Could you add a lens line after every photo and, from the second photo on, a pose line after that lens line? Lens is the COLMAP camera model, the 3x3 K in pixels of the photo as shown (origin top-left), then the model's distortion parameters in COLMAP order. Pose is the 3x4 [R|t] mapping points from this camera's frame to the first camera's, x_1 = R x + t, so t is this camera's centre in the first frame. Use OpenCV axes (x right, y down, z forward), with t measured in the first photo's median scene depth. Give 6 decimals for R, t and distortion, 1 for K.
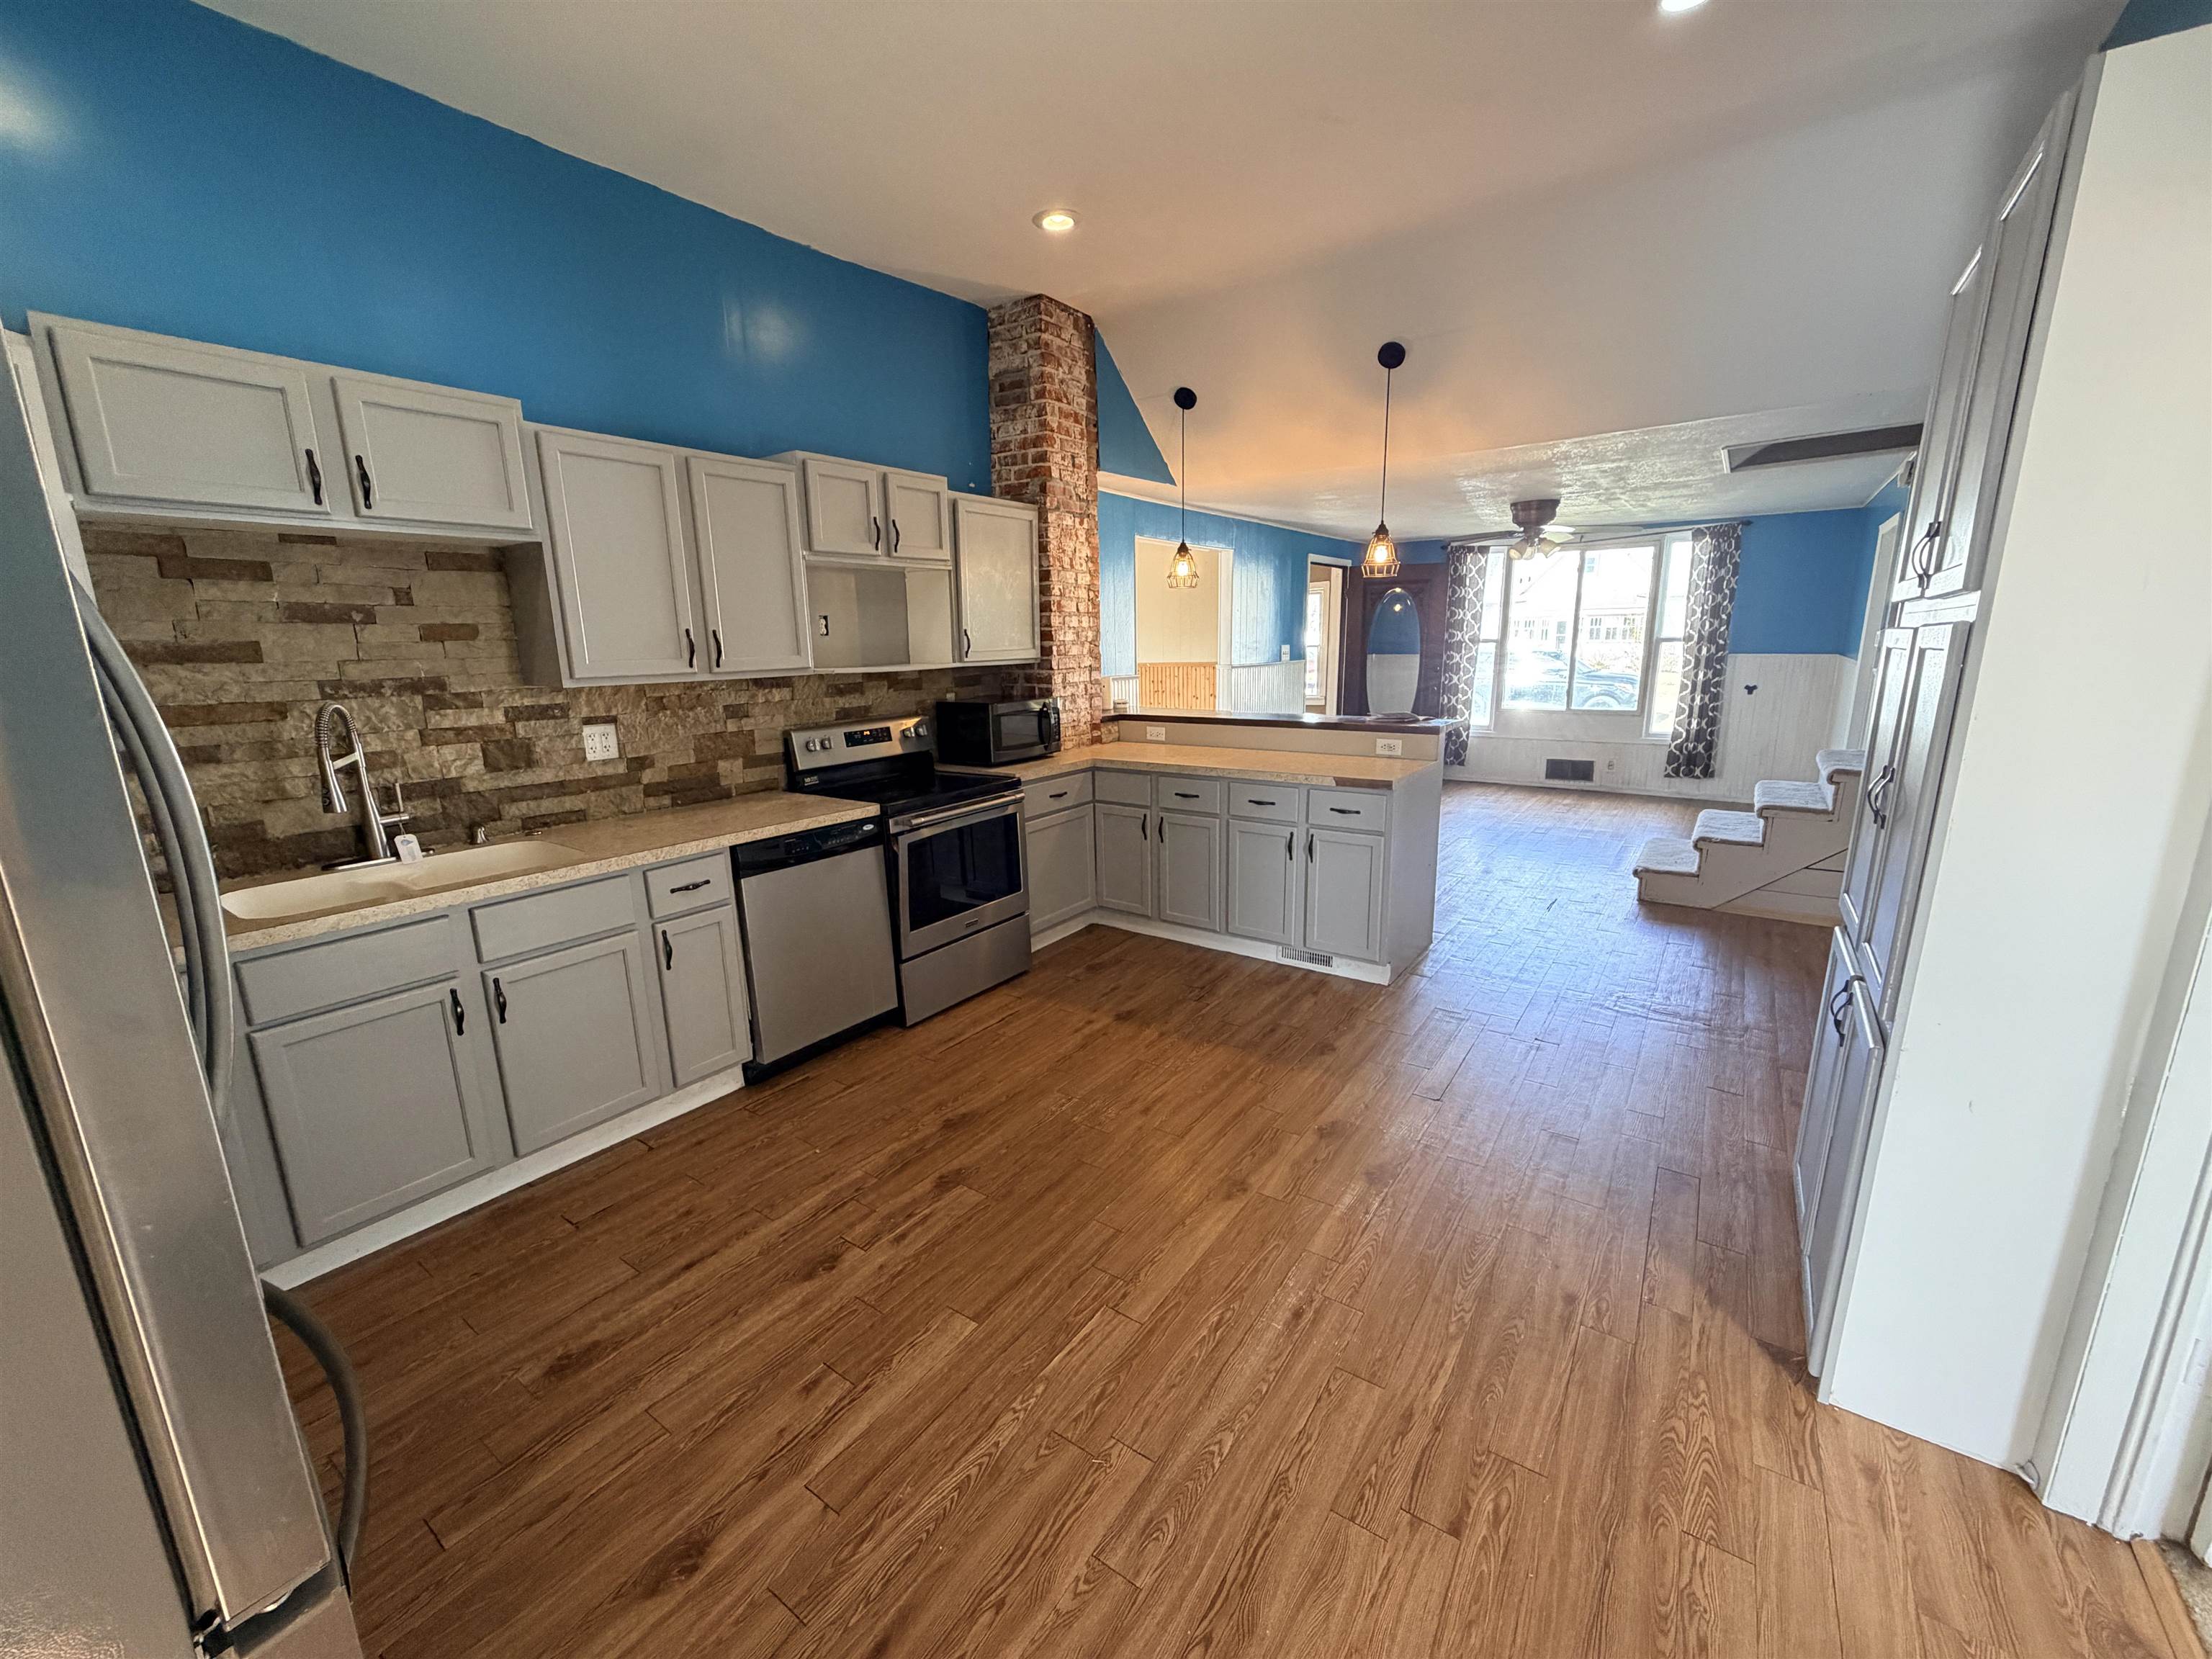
lens RADIAL K [[876.8, 0, 1100.9], [0, 876.8, 832.1], [0, 0, 1]] dist [-0.000574, 0.000134]
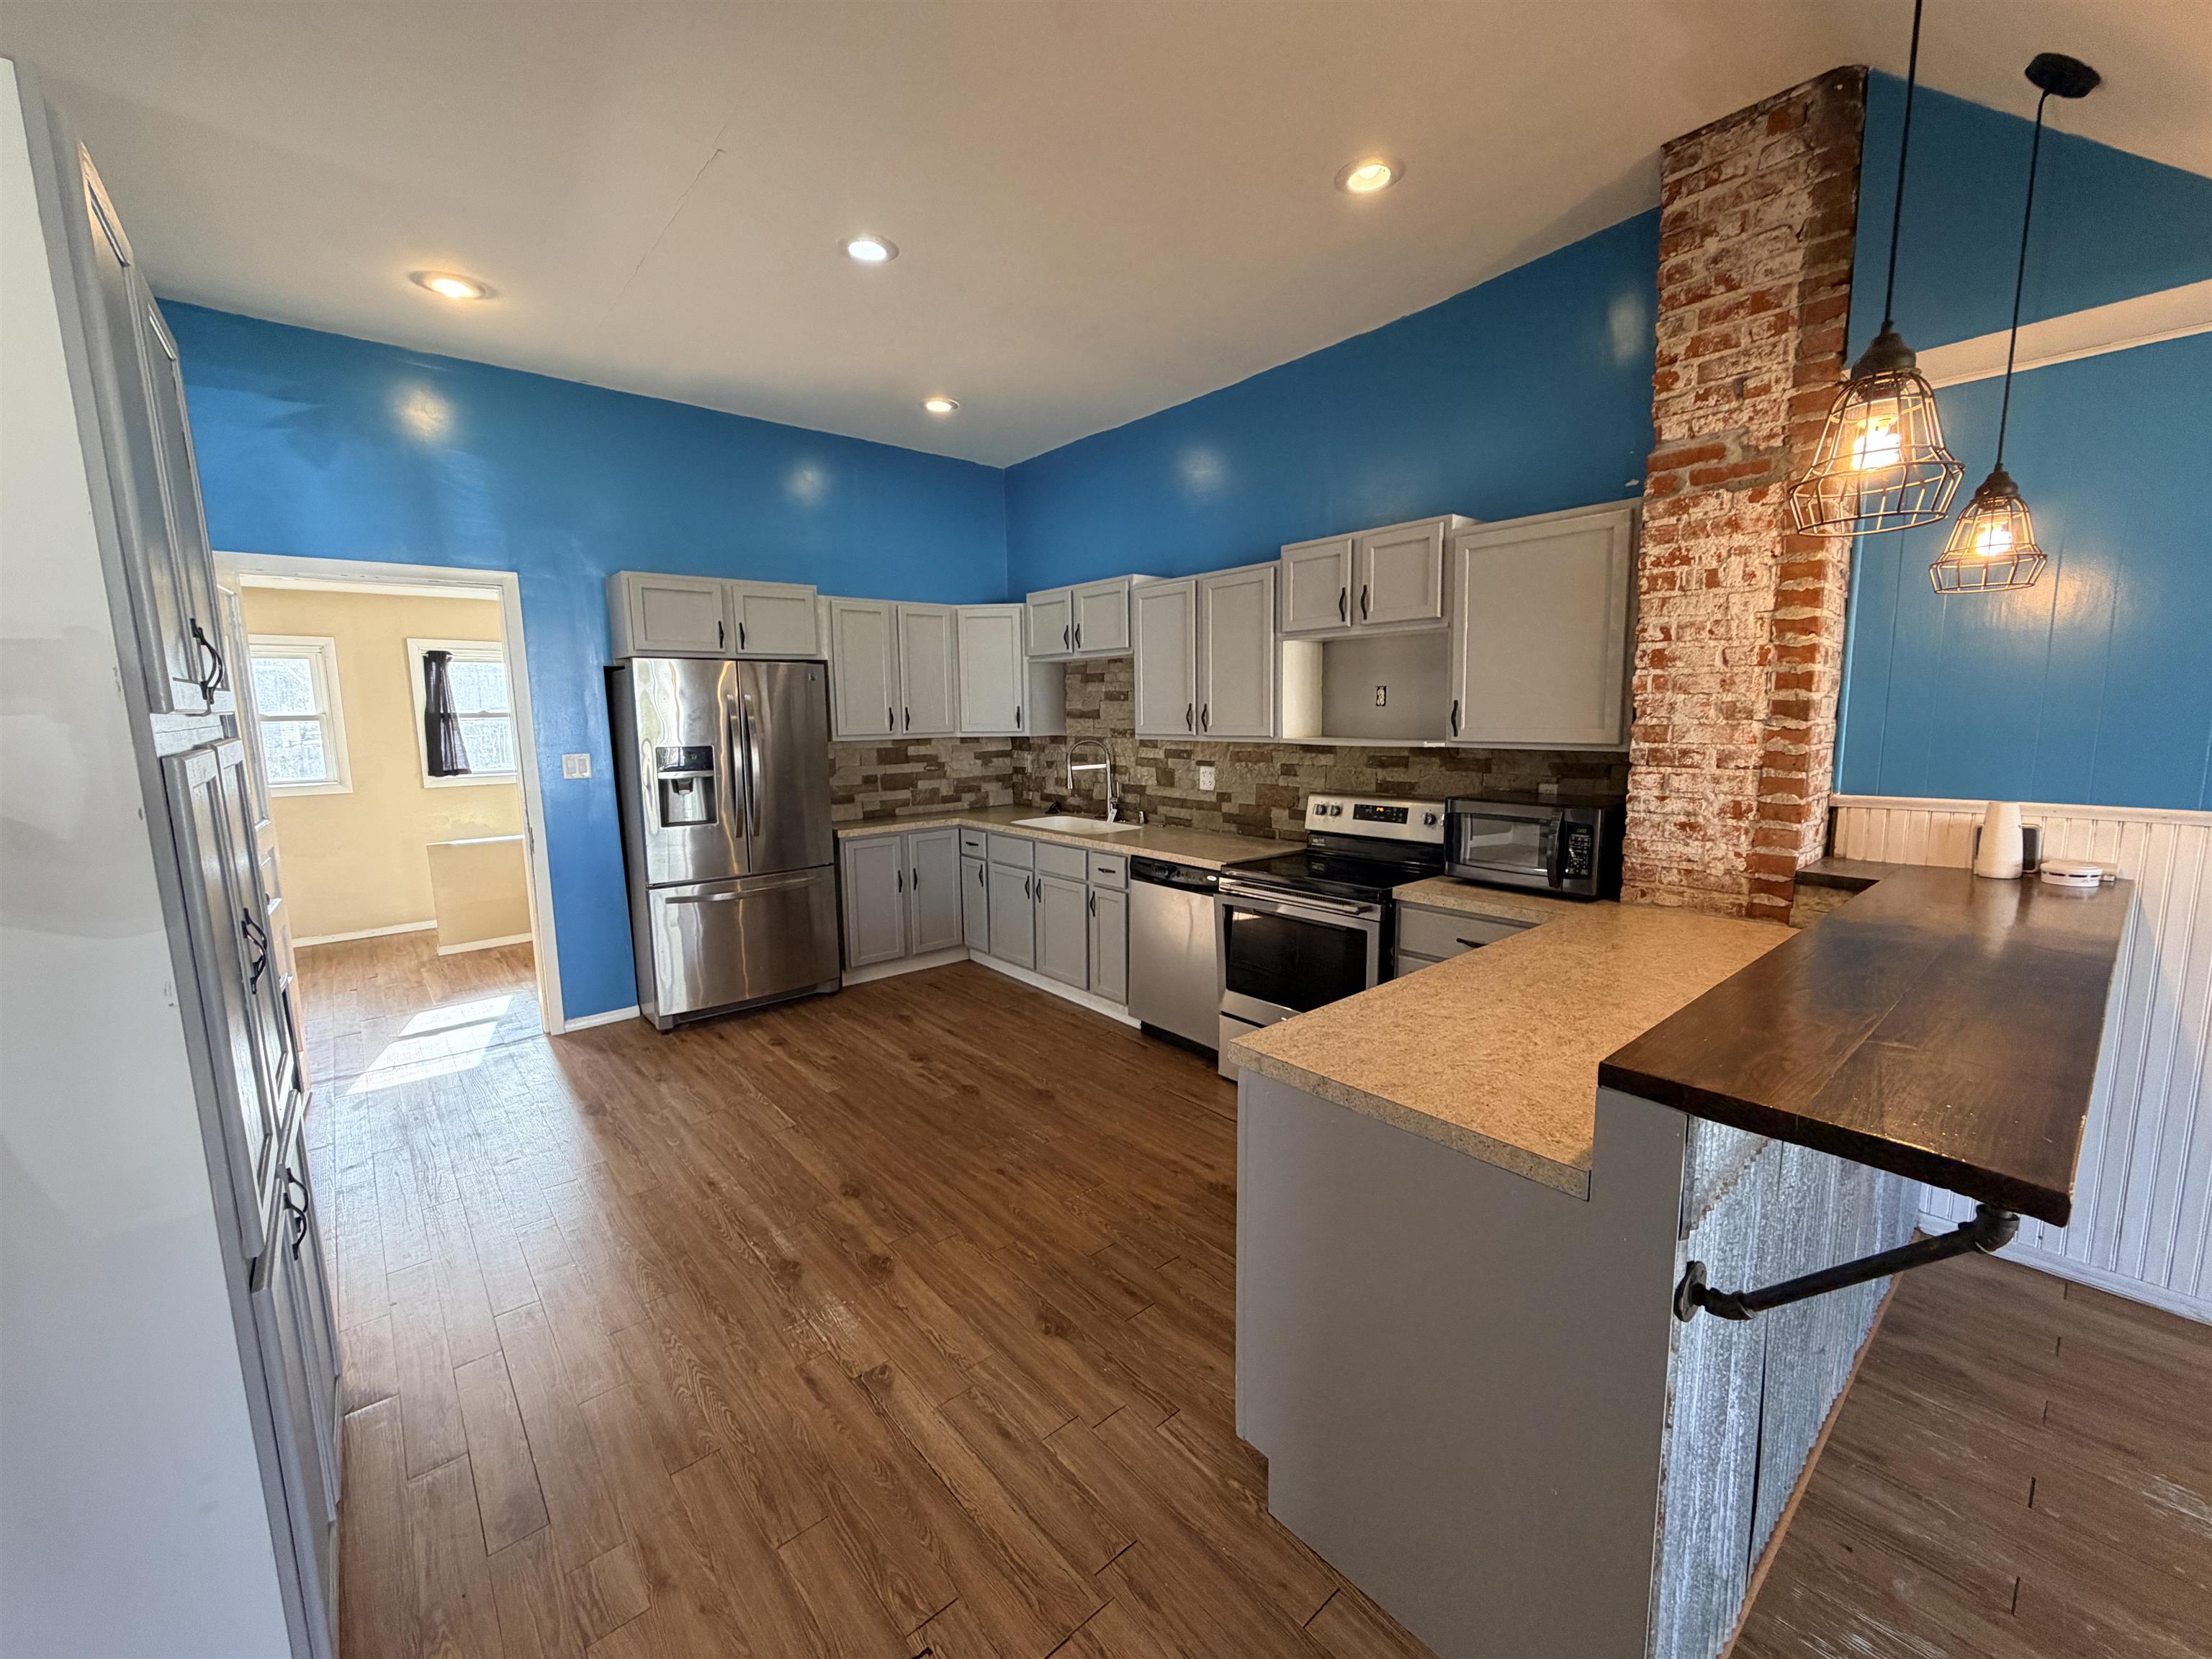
lens RADIAL K [[876.8, 0, 1100.3], [0, 876.8, 833.2], [0, 0, 1]] dist [-0.000574, 0.000134]
pose [[-0.241830, 0.157925, -0.957381, 0.966702], [-0.192937, 0.959139, 0.206950, -0.307731], [0.950944, 0.234761, -0.201479, 1.246455]]
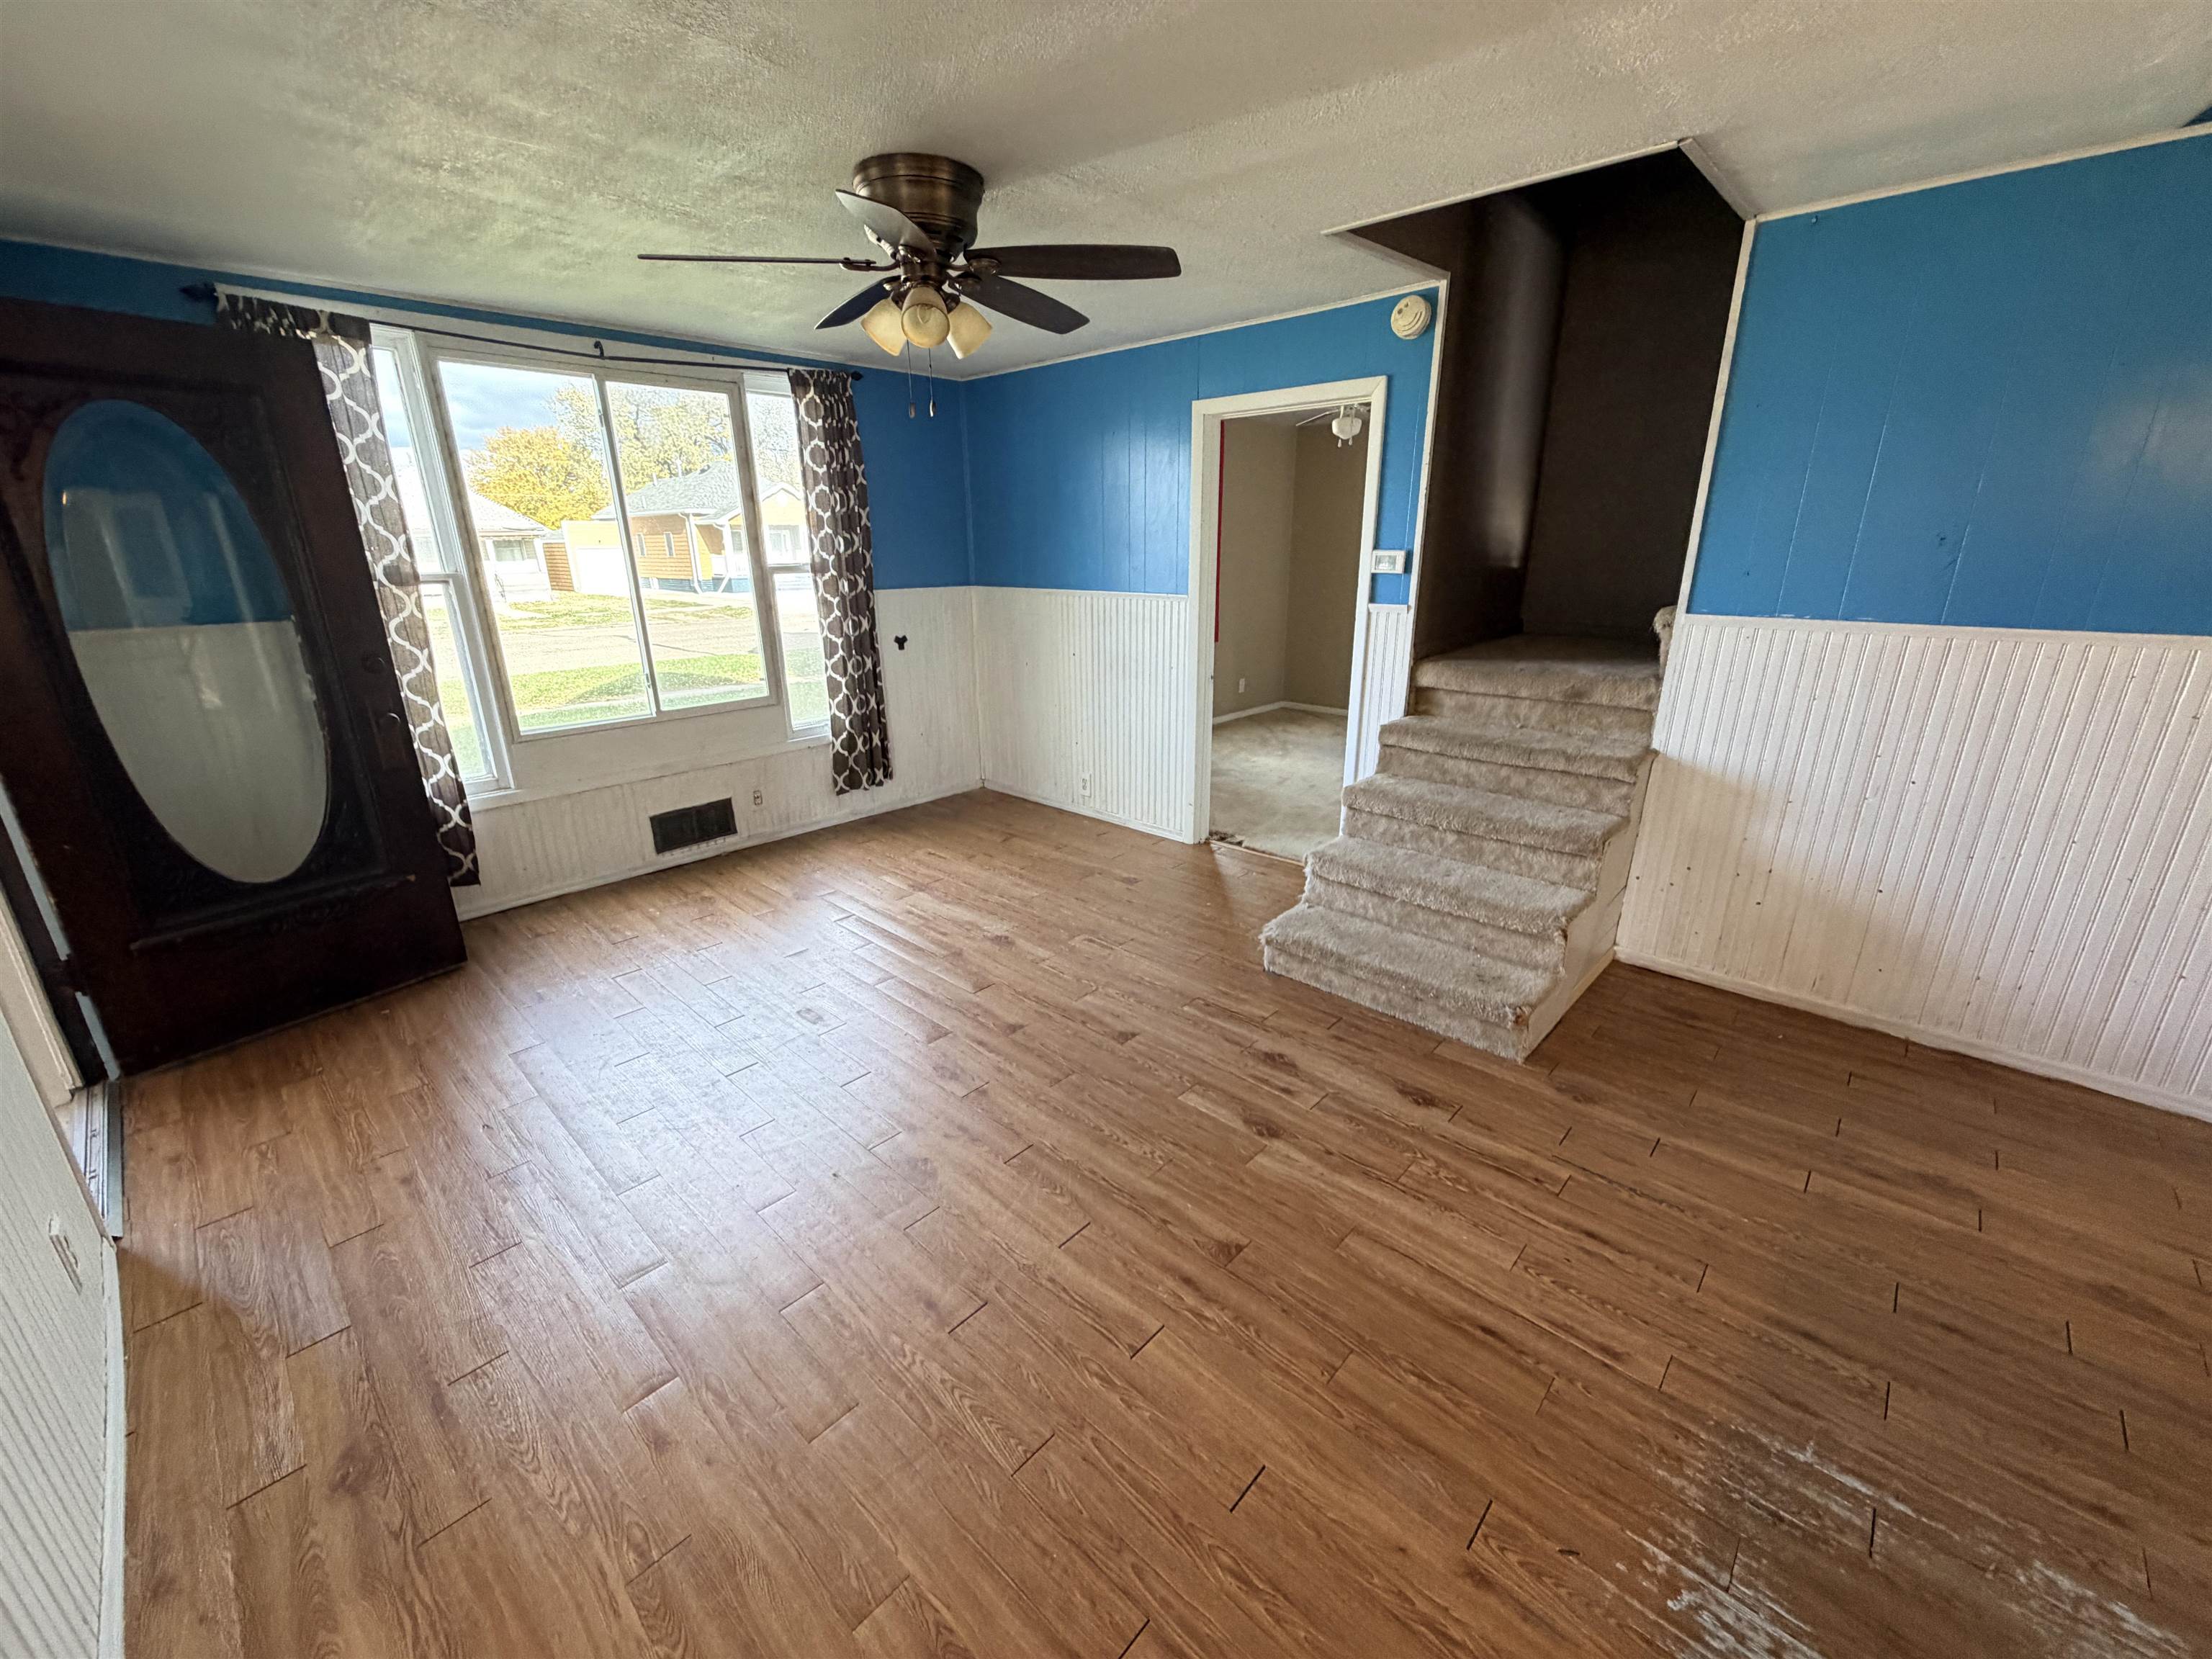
lens RADIAL K [[876.8, 0, 1105.9], [0, 876.8, 823.8], [0, 0, 1]] dist [-0.000574, 0.000134]
pose [[0.126612, -0.287601, 0.949345, 0.055633], [0.226630, 0.940121, 0.254581, -0.119792], [-0.965716, 0.182917, 0.184210, 0.536158]]
